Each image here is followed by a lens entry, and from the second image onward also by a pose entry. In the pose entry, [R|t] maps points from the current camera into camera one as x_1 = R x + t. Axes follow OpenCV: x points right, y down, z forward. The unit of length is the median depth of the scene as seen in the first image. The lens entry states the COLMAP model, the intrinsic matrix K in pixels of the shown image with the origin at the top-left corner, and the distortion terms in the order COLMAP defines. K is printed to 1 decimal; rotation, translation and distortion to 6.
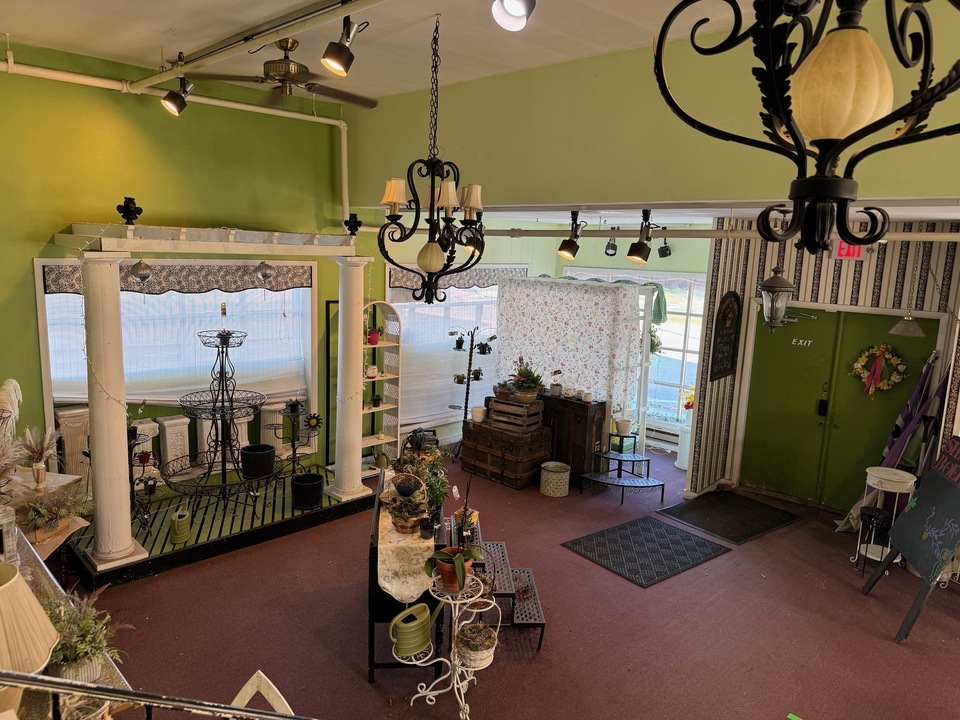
lens RADIAL K [[693.3, 0, 475.4], [0, 693.3, 360.9], [0, 0, 1]] dist [0.094372, -0.006685]
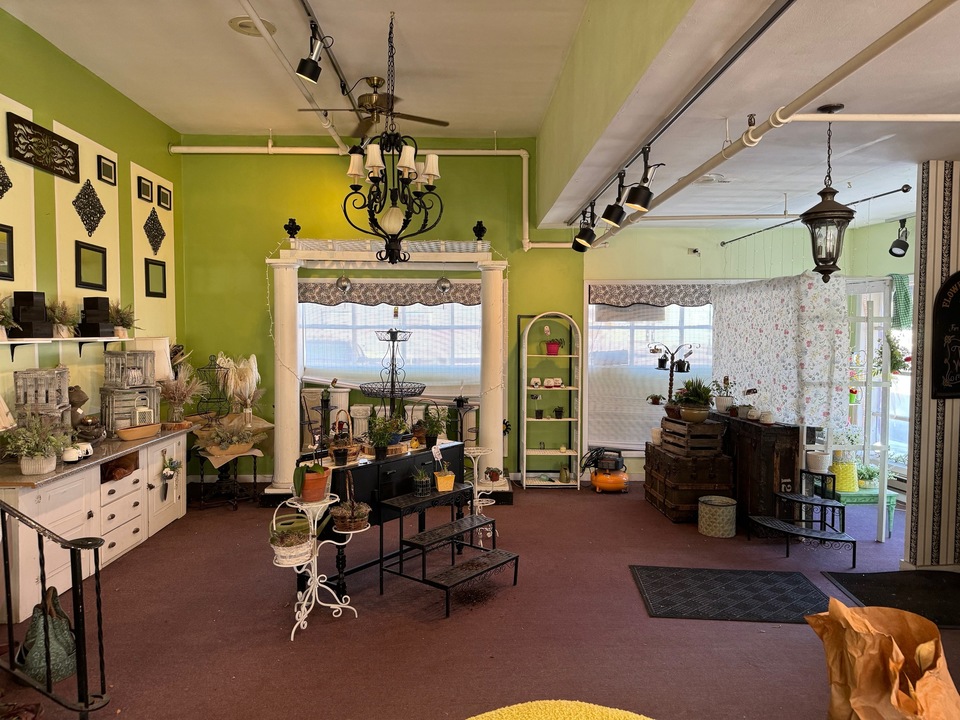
lens RADIAL K [[693.3, 0, 473.7], [0, 693.3, 359.1], [0, 0, 1]] dist [0.094372, -0.006685]
pose [[0.729142, -0.008407, -0.684311, 0.473020], [-0.094976, 0.989005, -0.113349, 0.109650], [0.677740, 0.147641, 0.720327, 0.191973]]
